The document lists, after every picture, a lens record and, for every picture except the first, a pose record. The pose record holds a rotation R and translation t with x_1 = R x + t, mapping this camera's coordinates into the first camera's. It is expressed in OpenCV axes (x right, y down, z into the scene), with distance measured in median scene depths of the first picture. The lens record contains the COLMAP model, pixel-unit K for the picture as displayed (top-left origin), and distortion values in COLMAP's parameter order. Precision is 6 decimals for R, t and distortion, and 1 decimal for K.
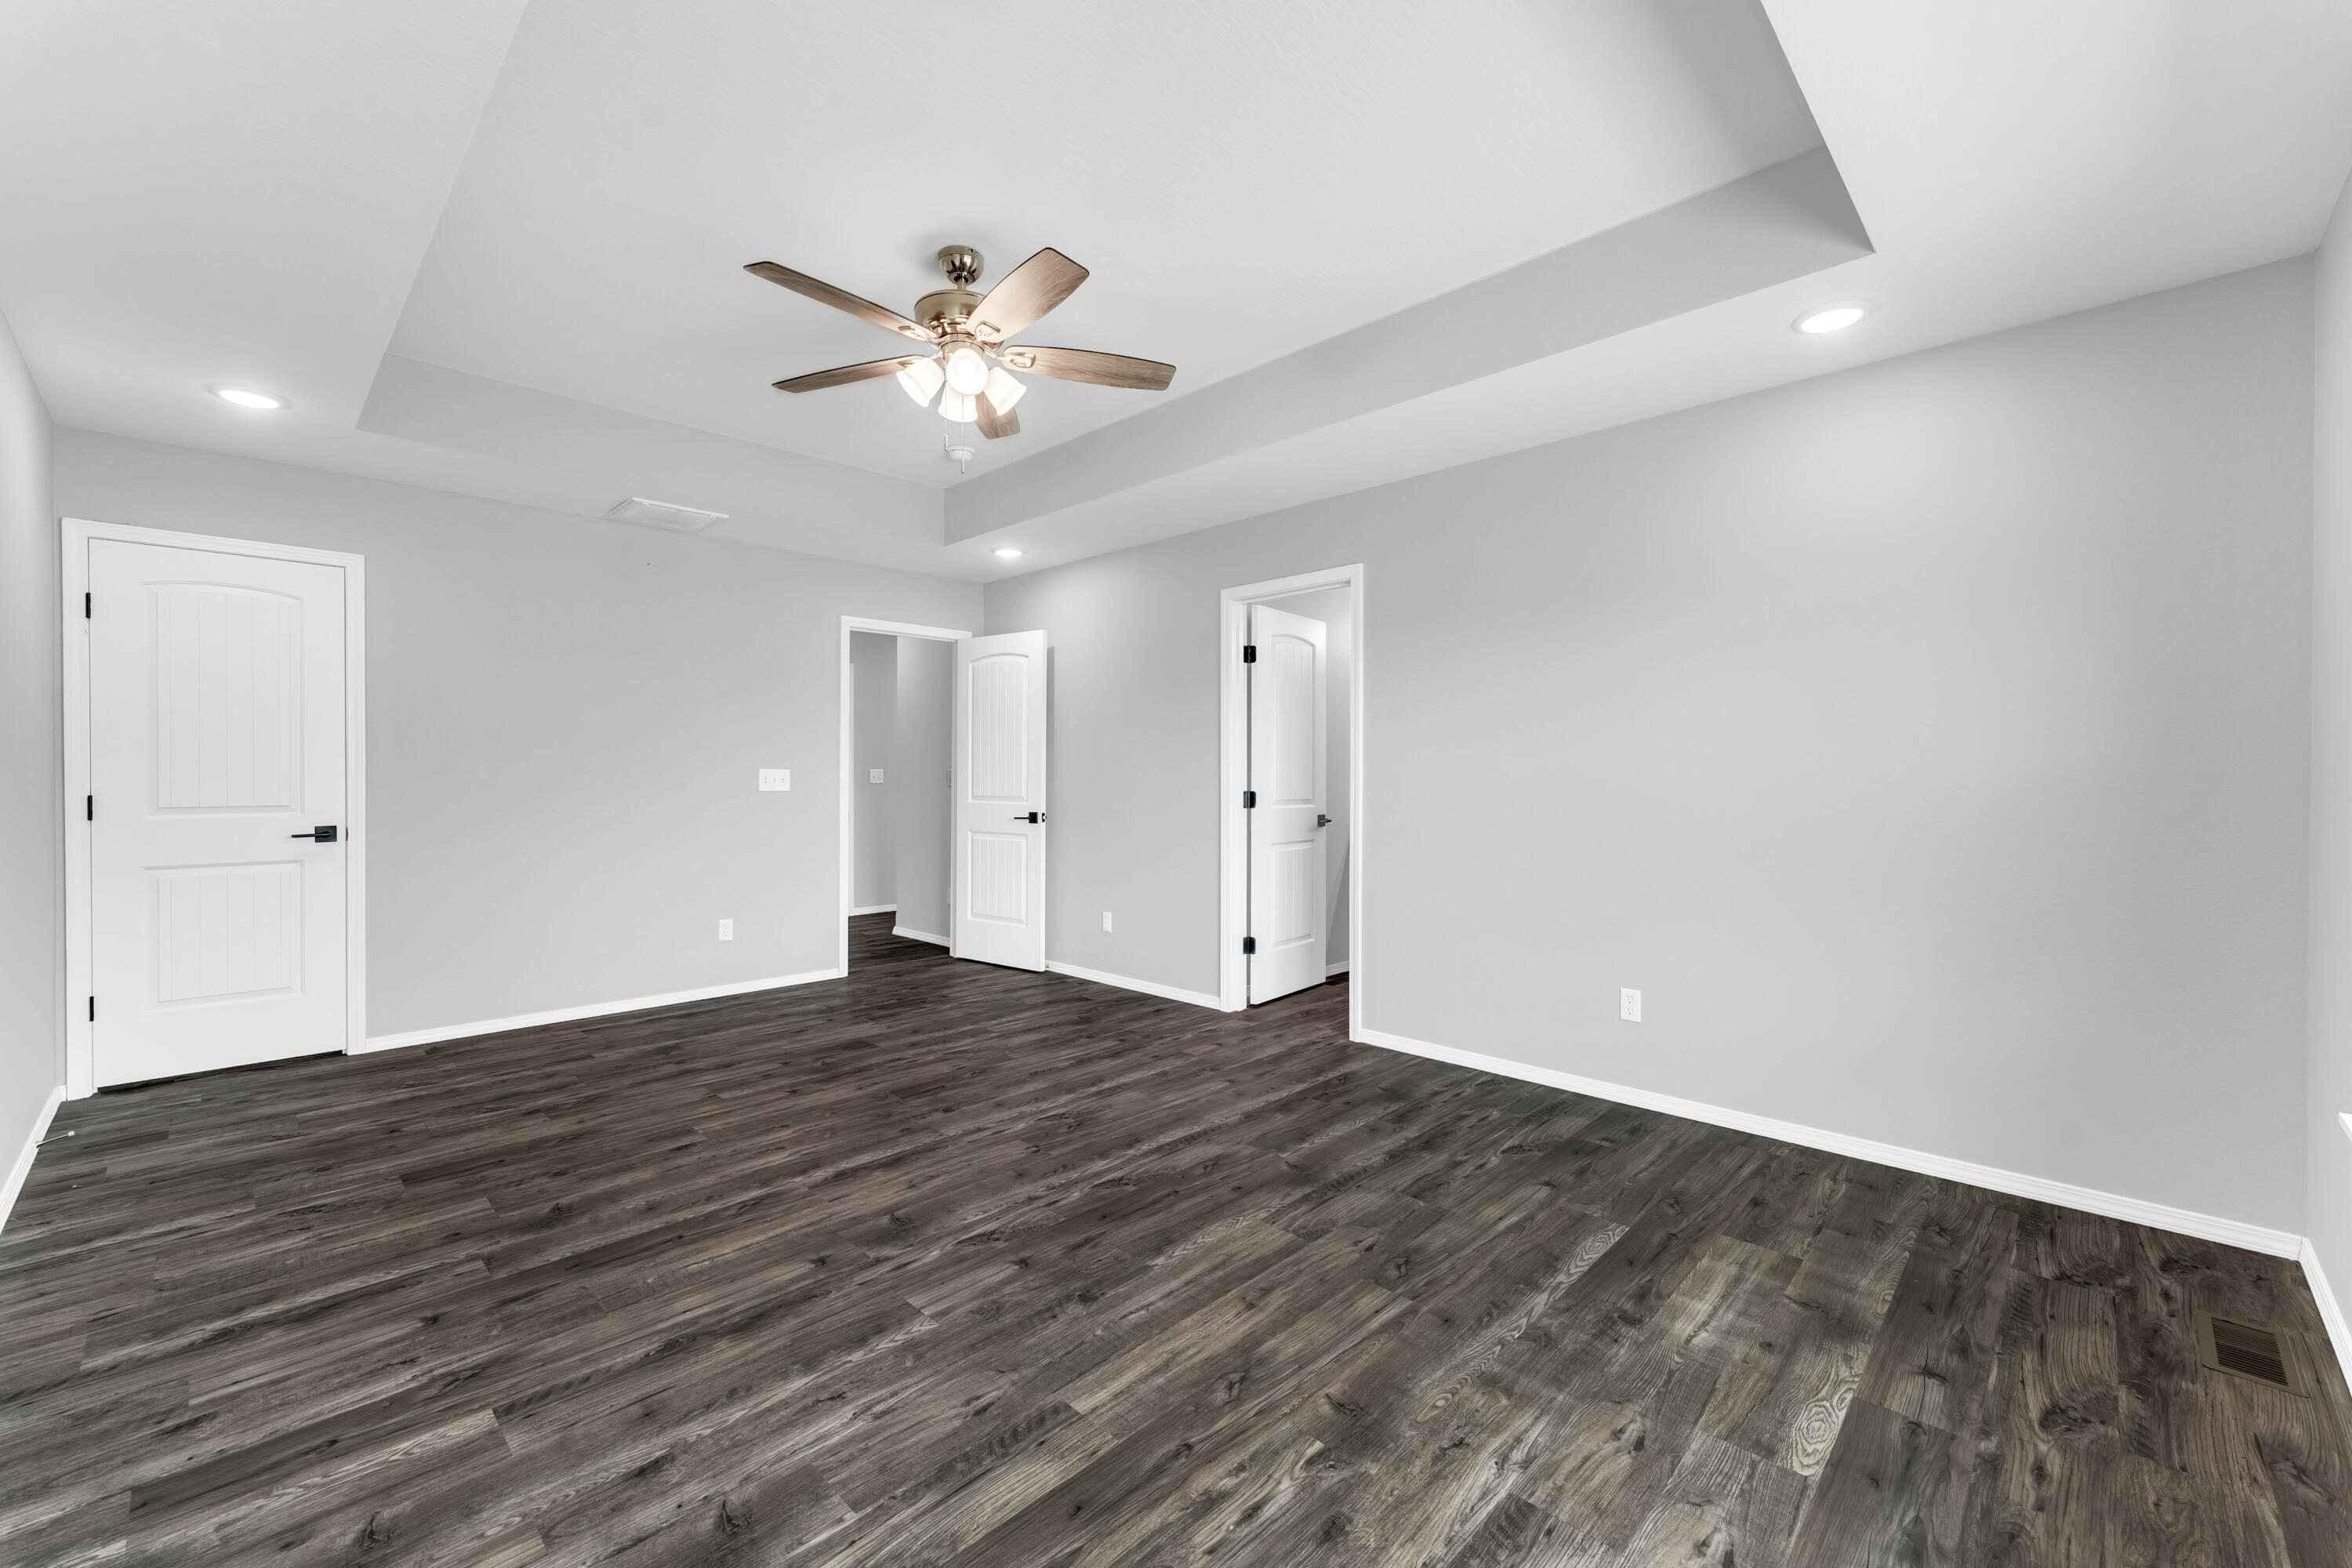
lens RADIAL K [[961.1, 0, 1168.0], [0, 961.1, 781.4], [0, 0, 1]] dist [-0.000473, -0.000262]
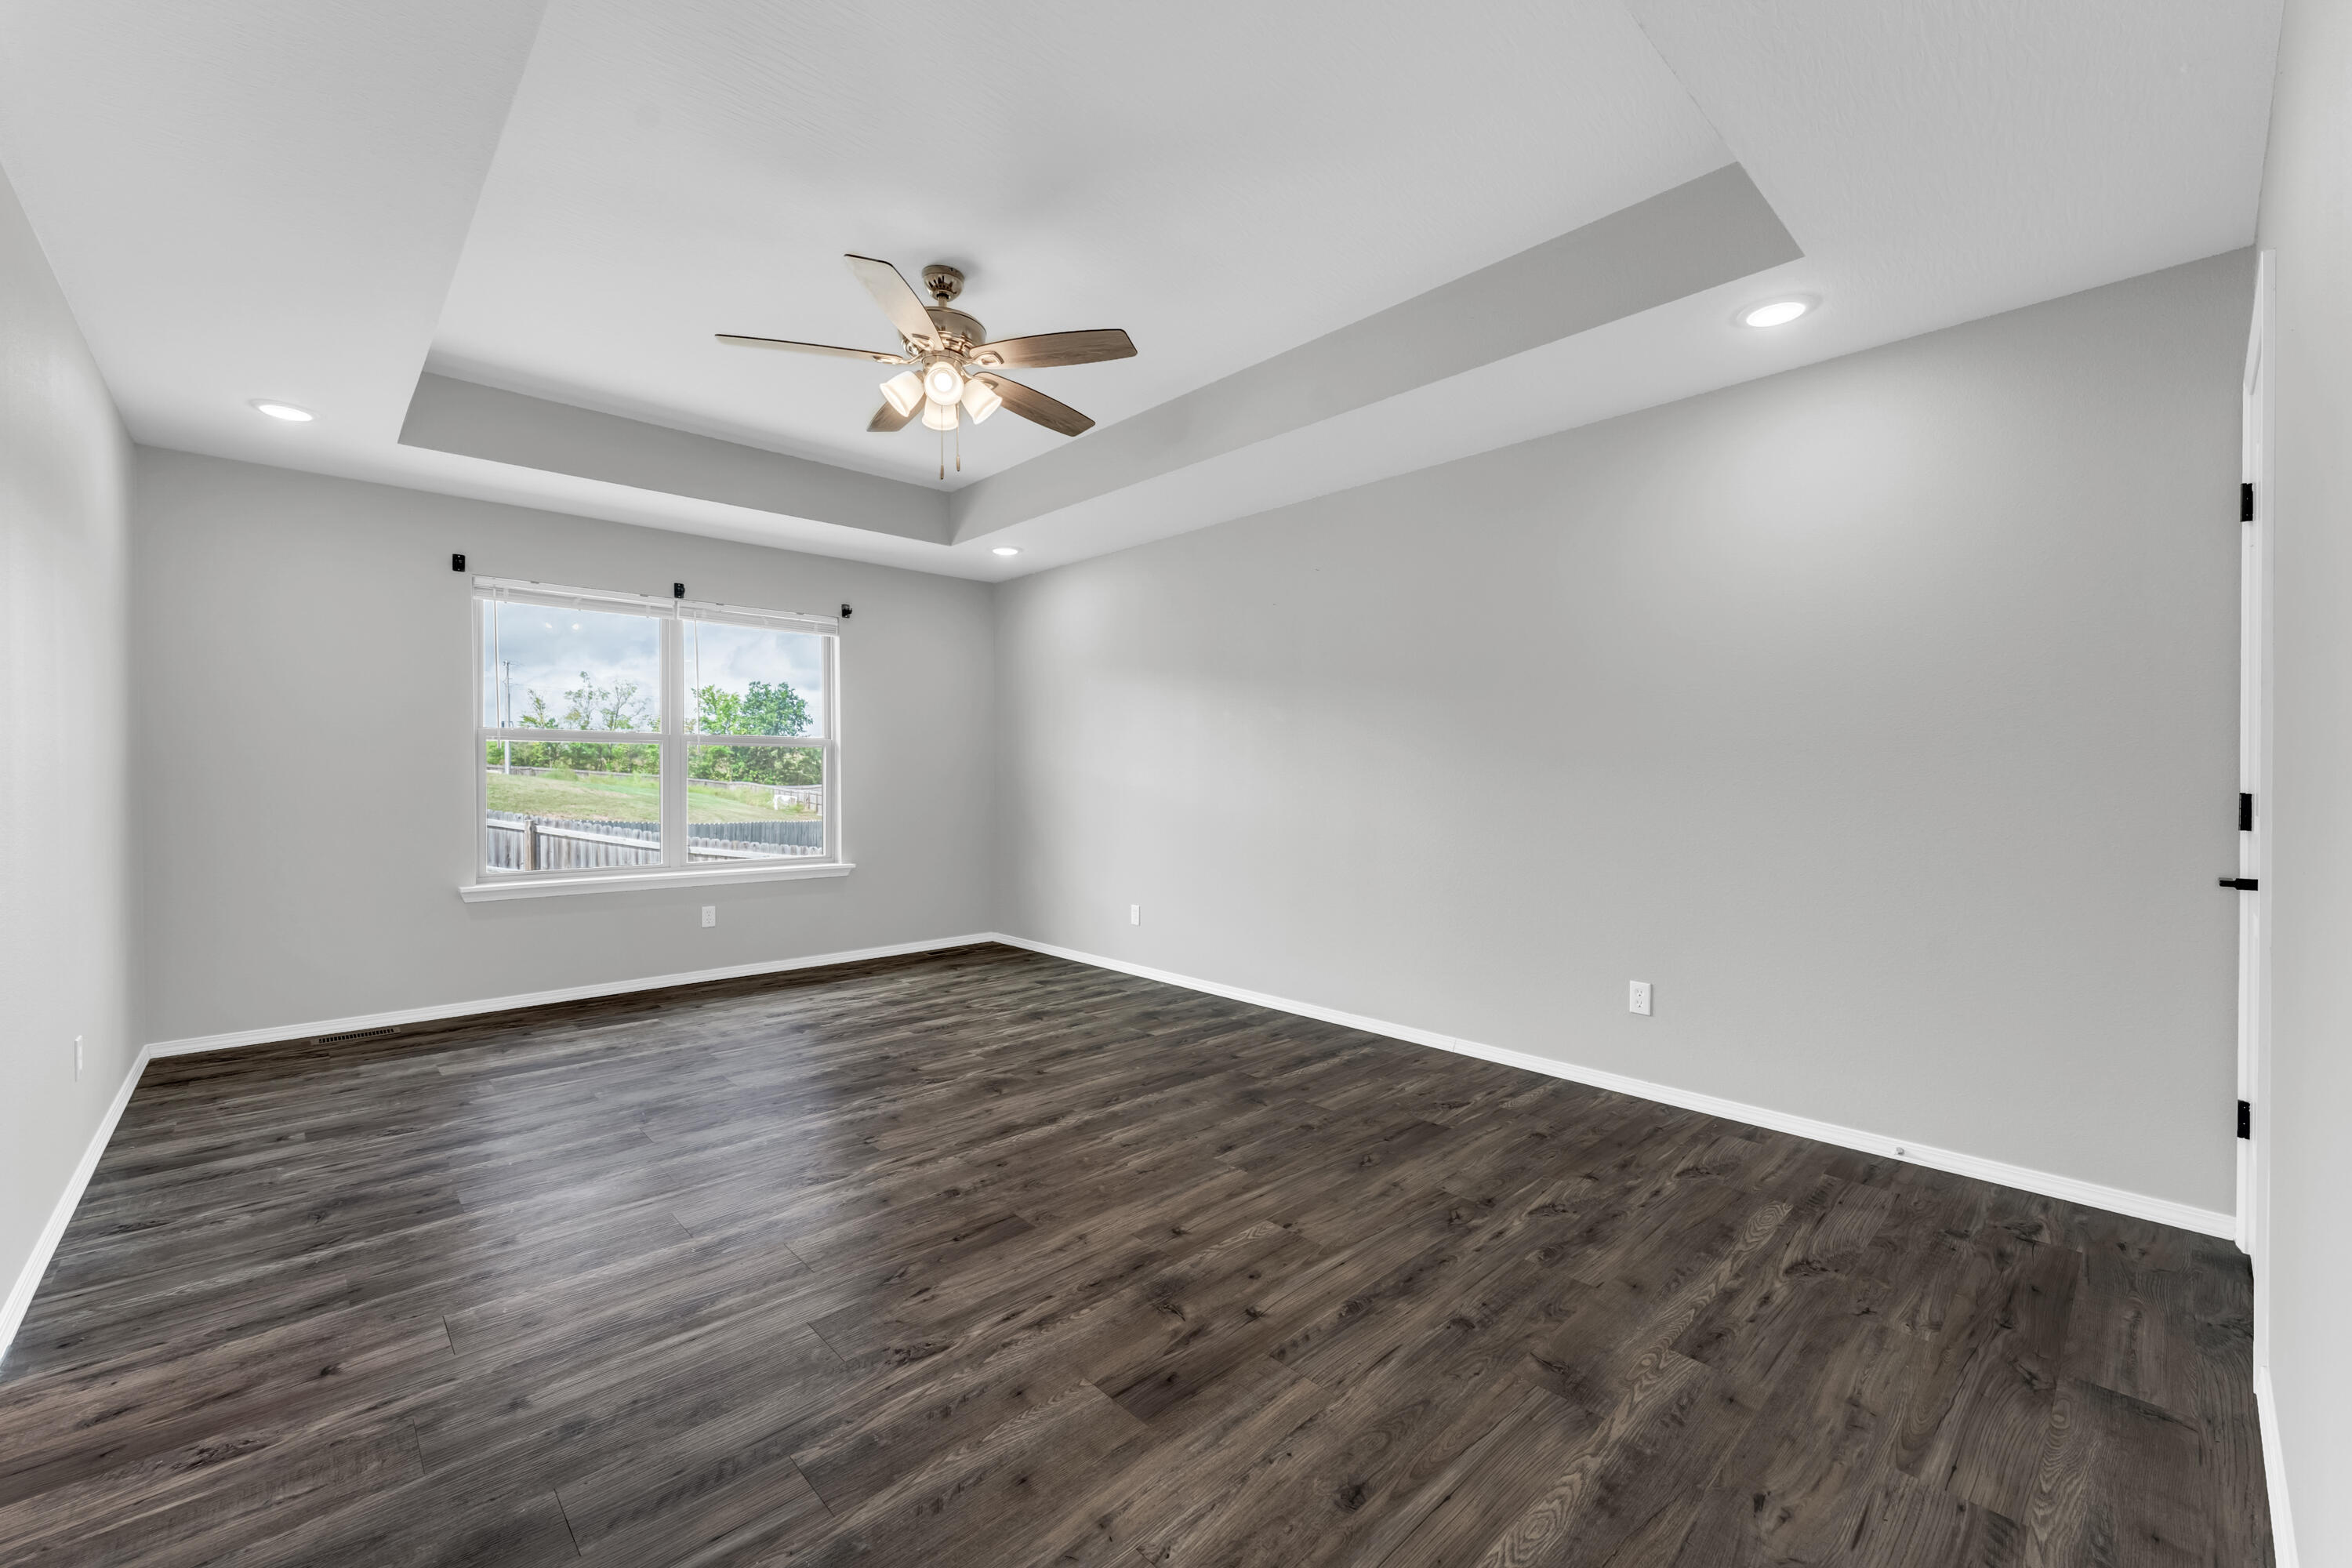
lens RADIAL K [[961.1, 0, 1168.0], [0, 961.1, 781.4], [0, 0, 1]] dist [-0.000473, -0.000262]
pose [[-0.999384, -0.002003, 0.035043, -0.500041], [-0.001503, 0.999897, 0.014307, -0.003287], [-0.035068, 0.014245, -0.999283, 2.053231]]
